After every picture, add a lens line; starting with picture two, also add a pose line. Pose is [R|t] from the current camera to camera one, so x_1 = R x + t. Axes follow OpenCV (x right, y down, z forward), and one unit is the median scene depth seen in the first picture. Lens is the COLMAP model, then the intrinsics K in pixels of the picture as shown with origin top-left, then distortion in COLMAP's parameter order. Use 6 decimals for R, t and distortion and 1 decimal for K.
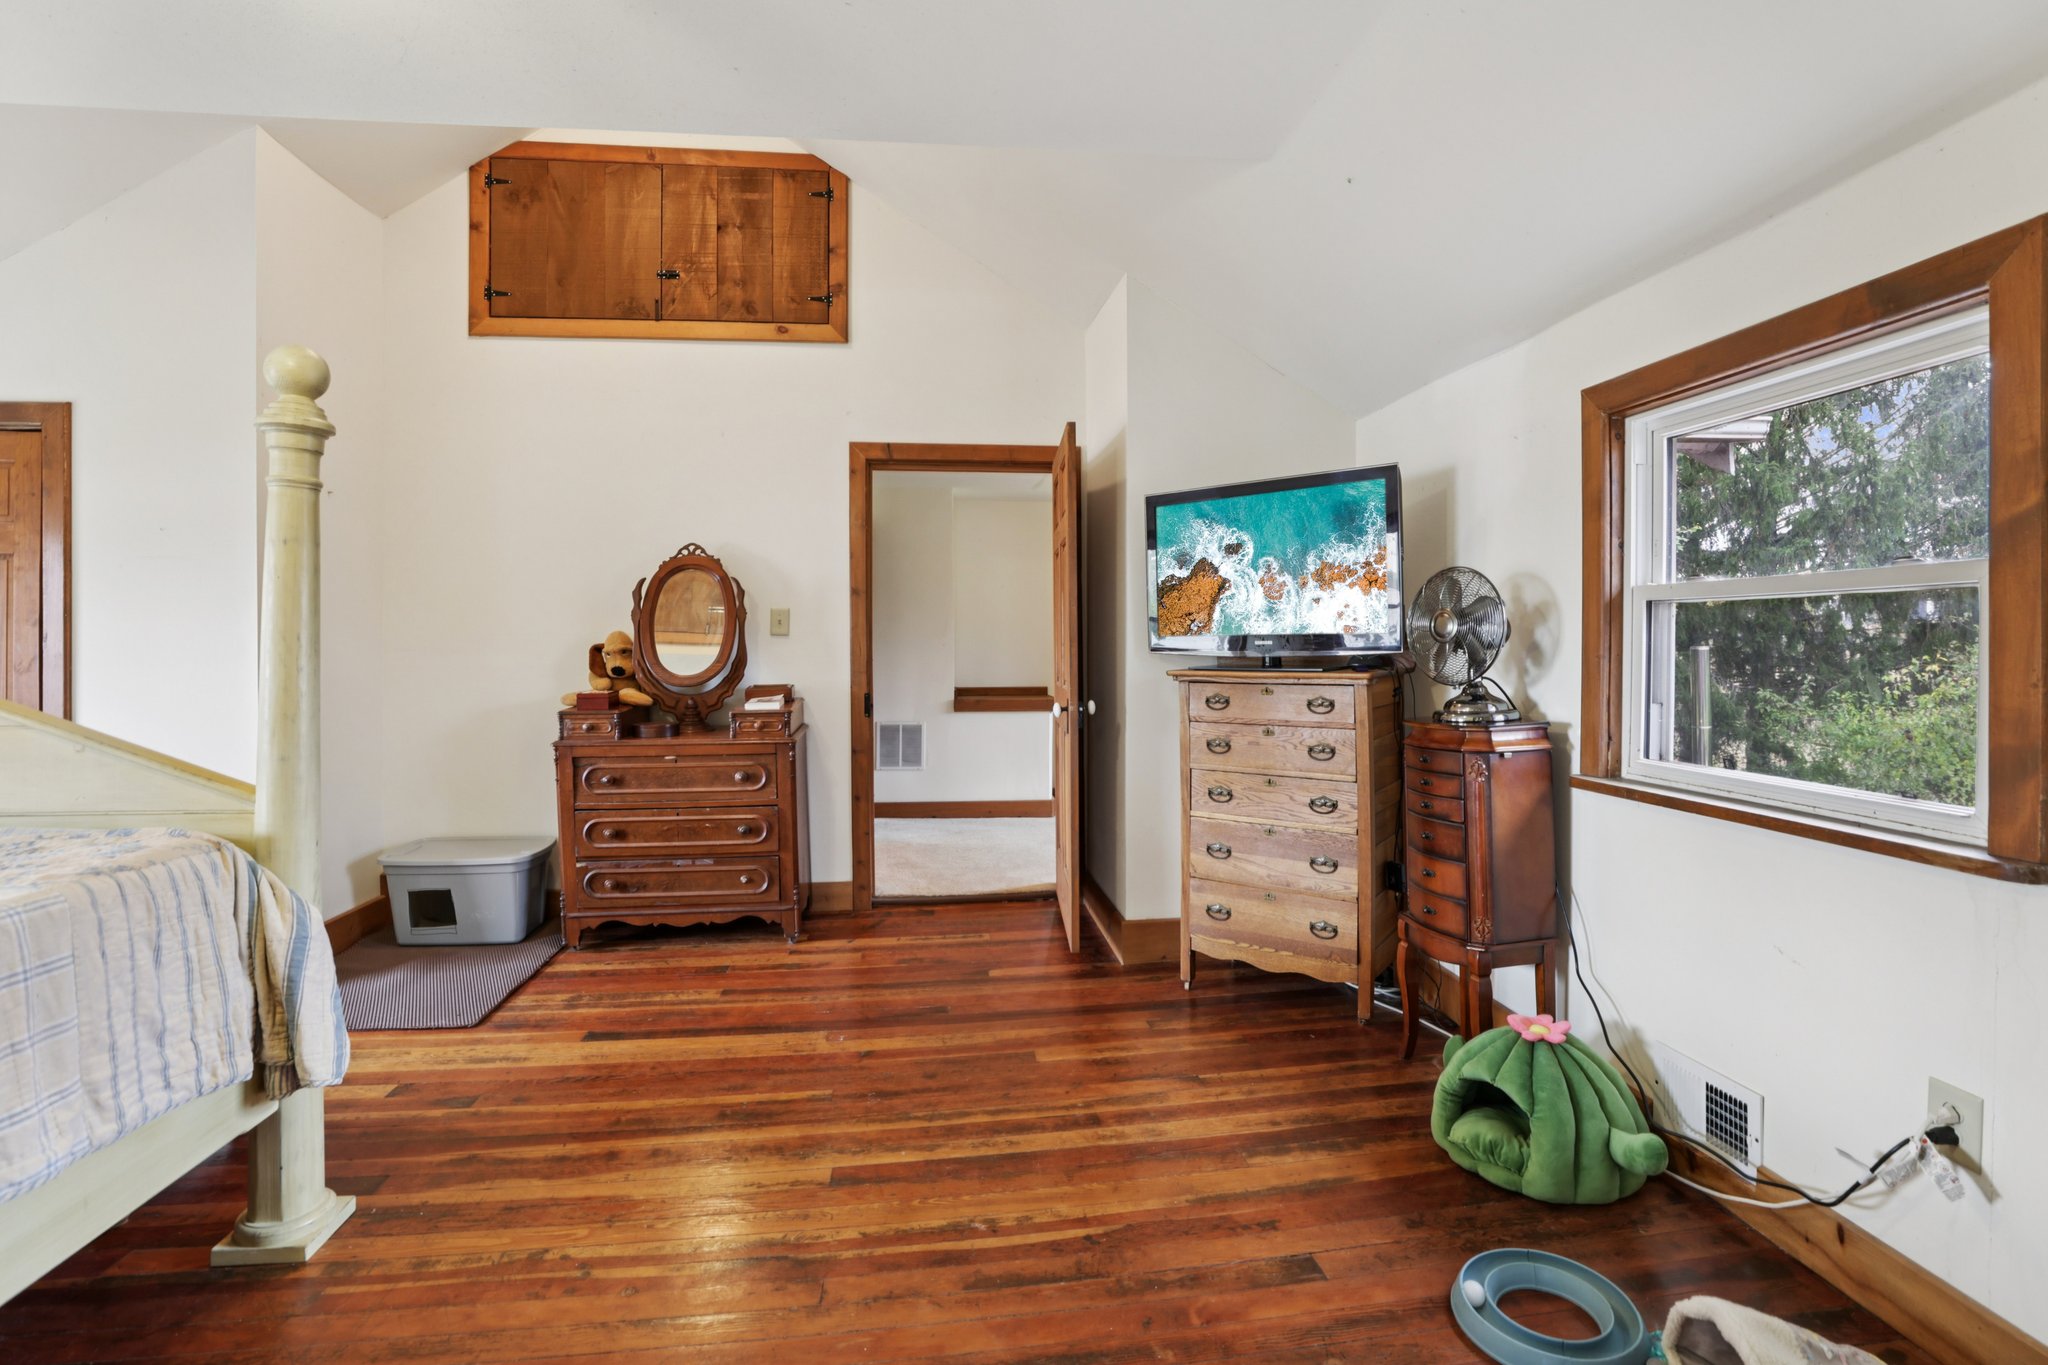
lens RADIAL K [[941.5, 0, 1025.4], [0, 941.5, 658.5], [0, 0, 1]] dist [-0.046247, 0.014113]
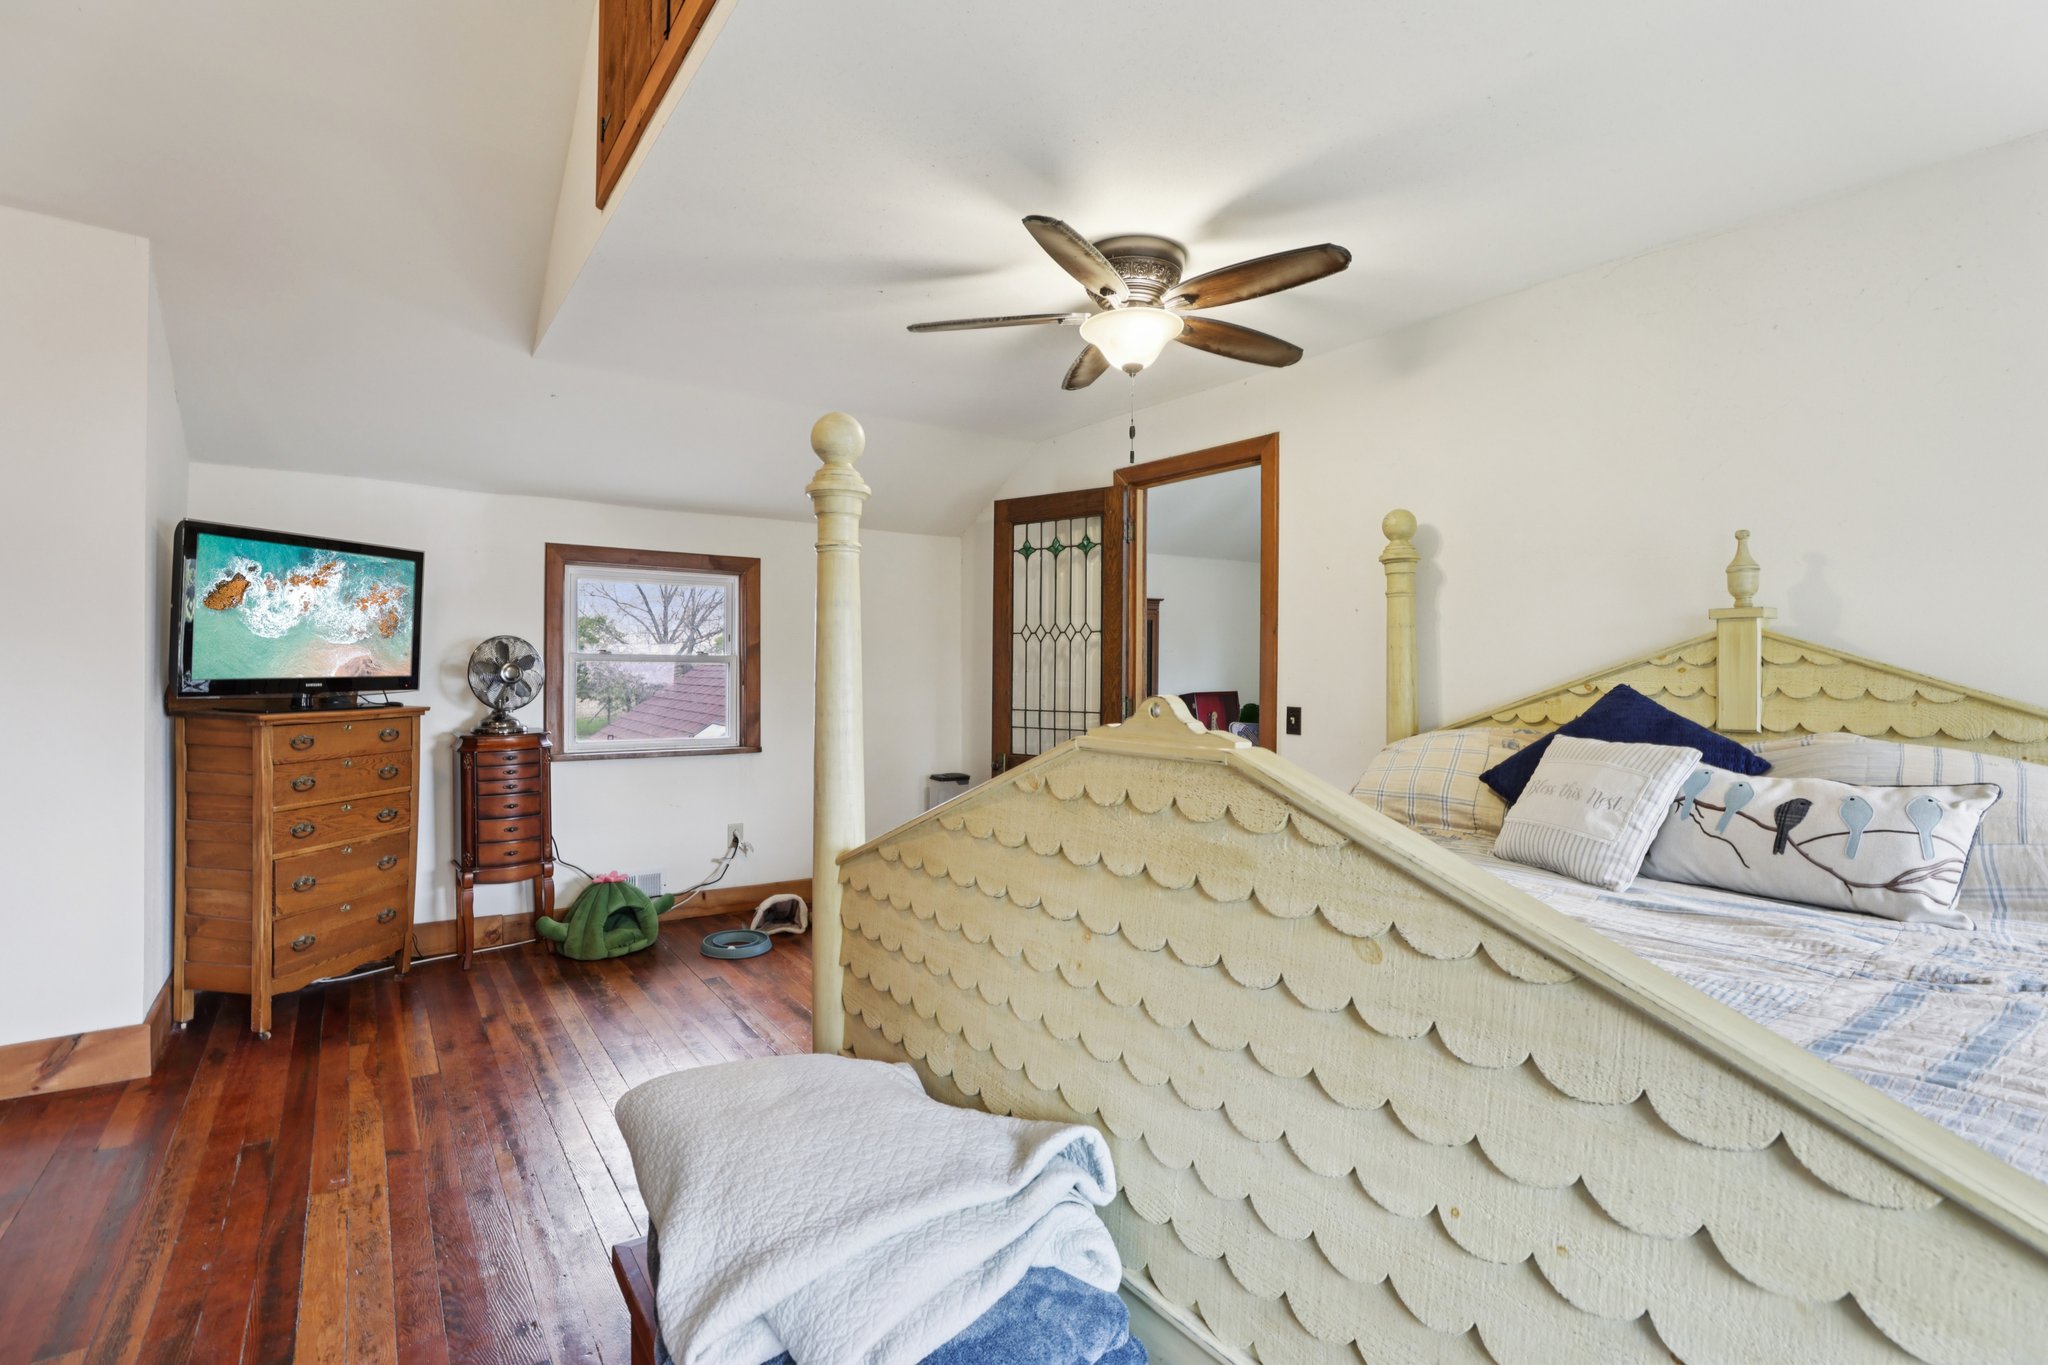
lens RADIAL K [[872.3, 0, 1020.7], [0, 872.3, 664.1], [0, 0, 1]] dist [0.001904, 0.000026]
pose [[-0.453551, 0.001175, 0.891229, -0.925635], [0.009344, 0.999950, 0.003436, -0.033785], [-0.891181, 0.009886, -0.453540, 0.654649]]
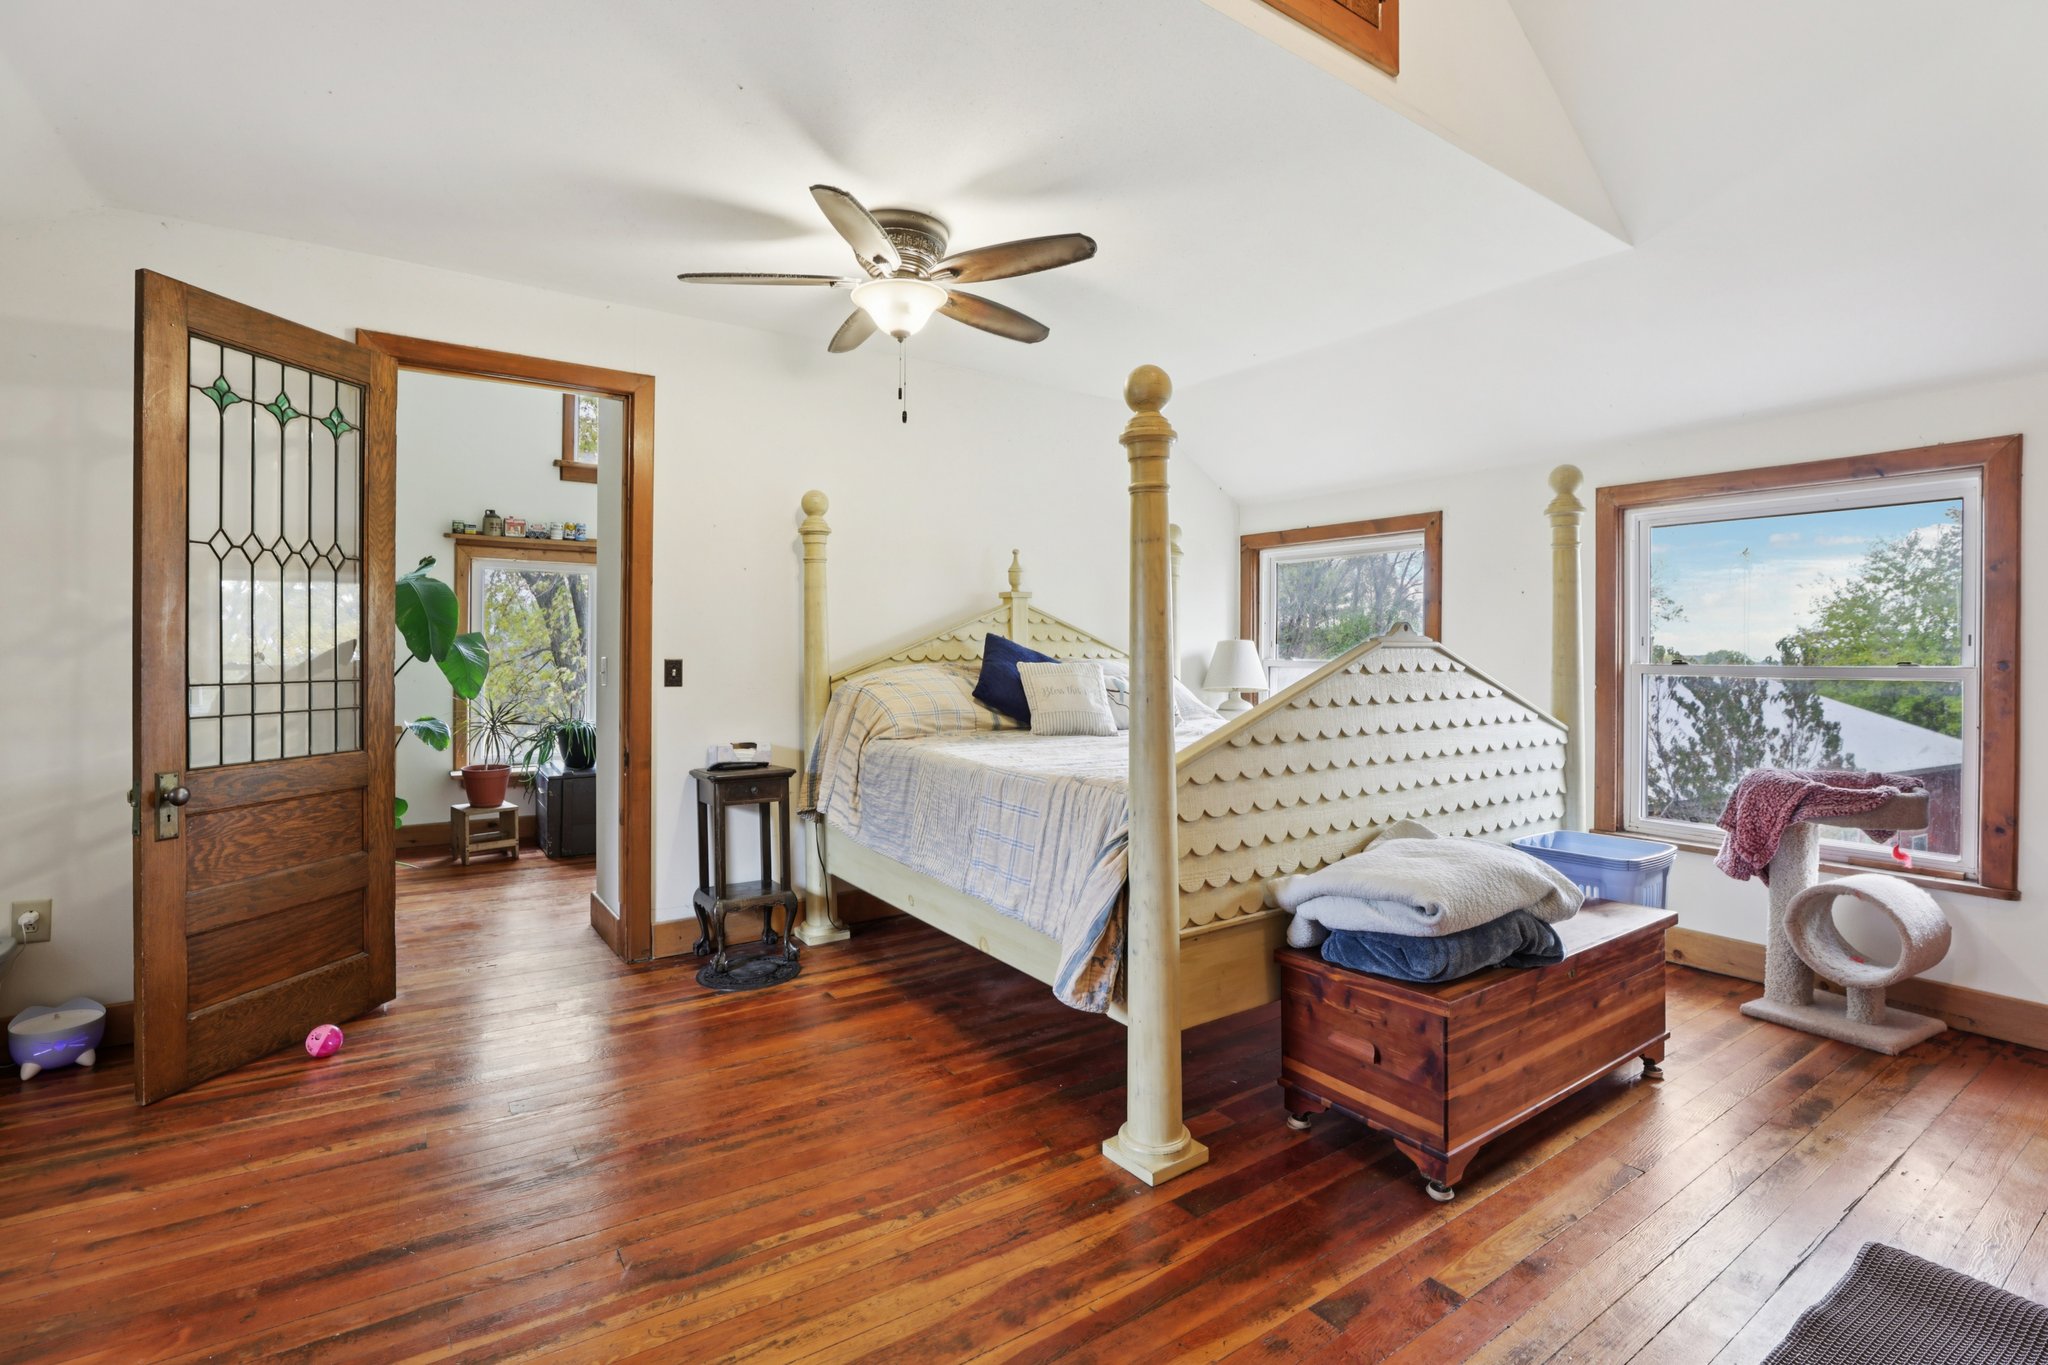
lens RADIAL K [[941.5, 0, 1025.4], [0, 941.5, 658.5], [0, 0, 1]] dist [-0.046247, 0.014113]
pose [[-0.885510, 0.001802, -0.464617, -0.069464], [-0.008025, 0.999784, 0.019174, -0.004081], [0.464551, 0.020708, -0.885304, 1.011173]]
